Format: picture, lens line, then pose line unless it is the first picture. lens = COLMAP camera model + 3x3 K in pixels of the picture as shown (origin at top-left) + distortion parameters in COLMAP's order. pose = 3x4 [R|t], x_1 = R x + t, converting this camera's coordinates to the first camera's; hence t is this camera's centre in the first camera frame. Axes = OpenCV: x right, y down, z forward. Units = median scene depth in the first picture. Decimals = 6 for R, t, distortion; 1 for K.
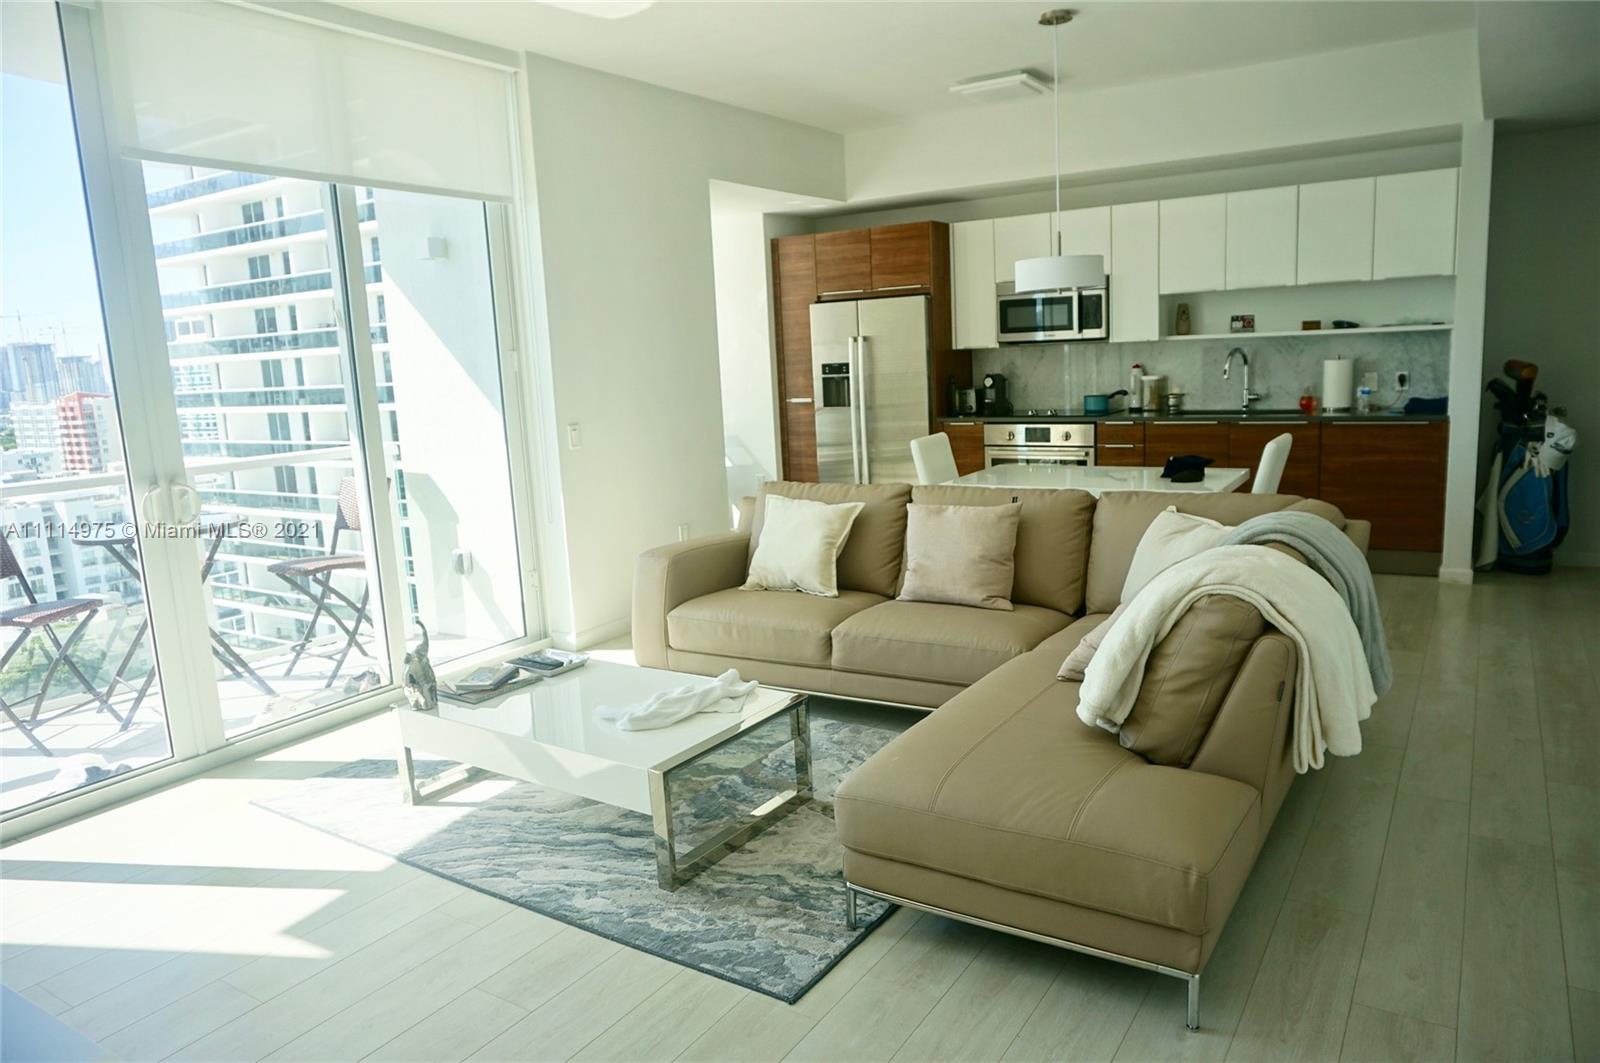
lens RADIAL K [[1074.9, 0, 802.3], [0, 1074.9, 529.5], [0, 0, 1]] dist [-0.035441, 0.033375]
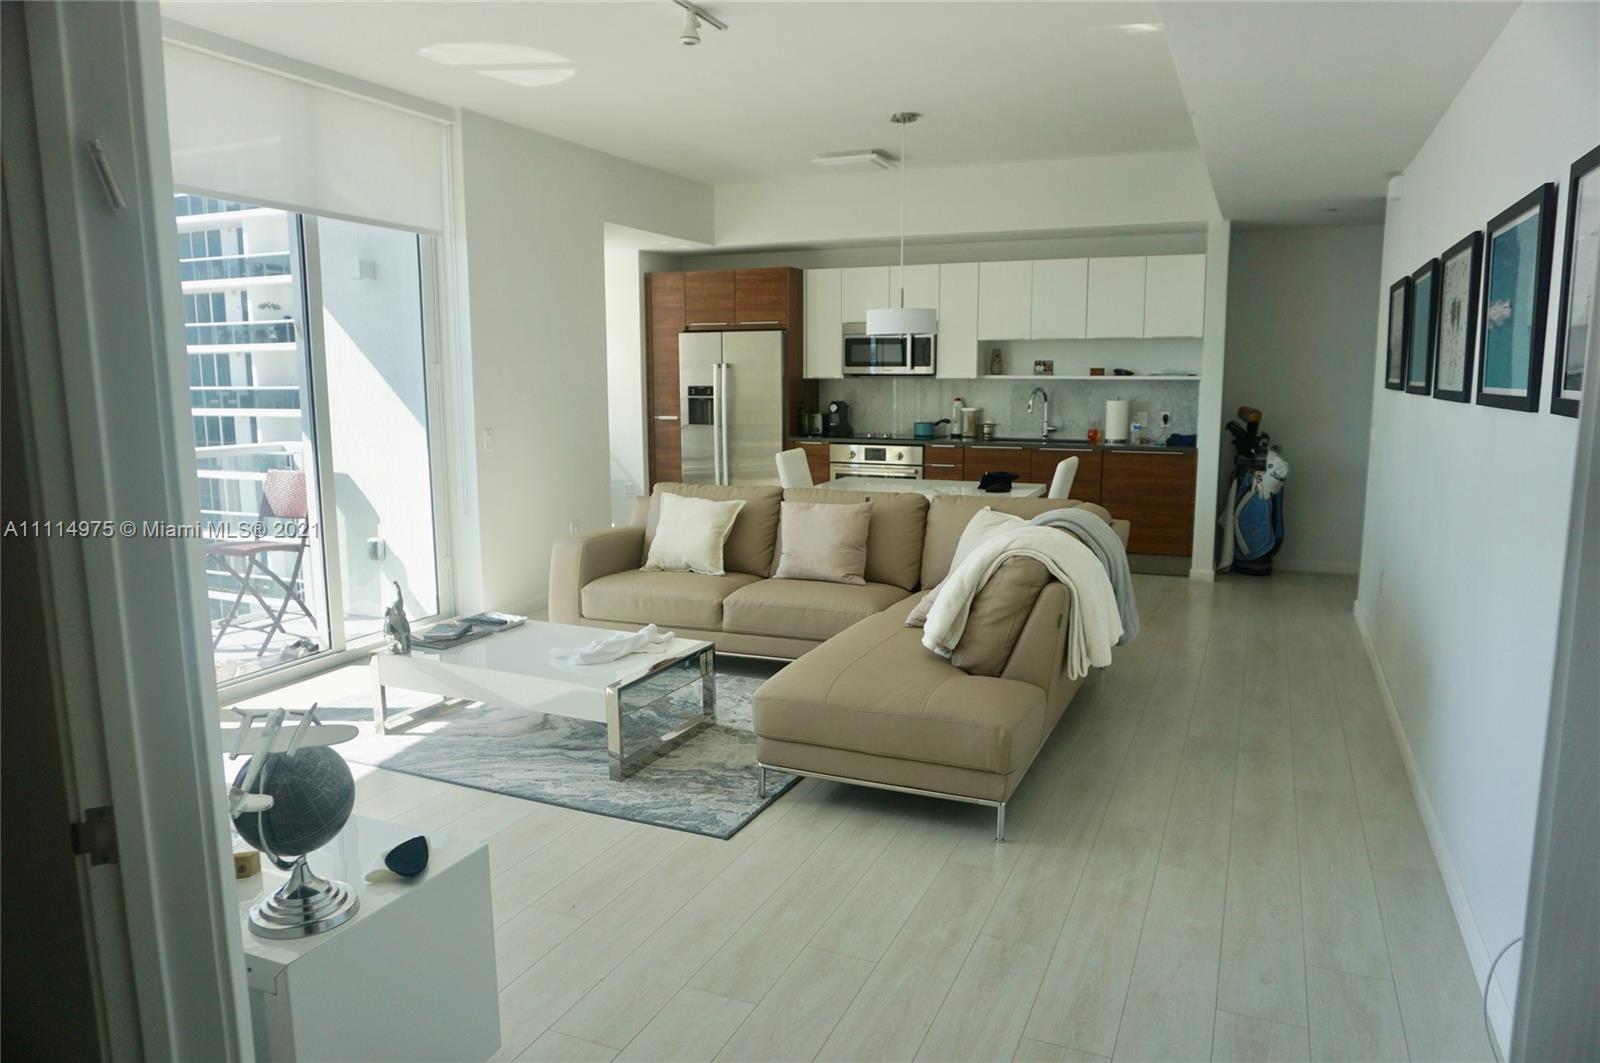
lens RADIAL K [[1074.9, 0, 793.7], [0, 1074.9, 535.9], [0, 0, 1]] dist [-0.035441, 0.033375]
pose [[0.987012, 0.020893, 0.159281, -0.065413], [-0.018194, 0.999665, -0.018384, 0.029086], [-0.159611, 0.015248, 0.987062, -0.173194]]
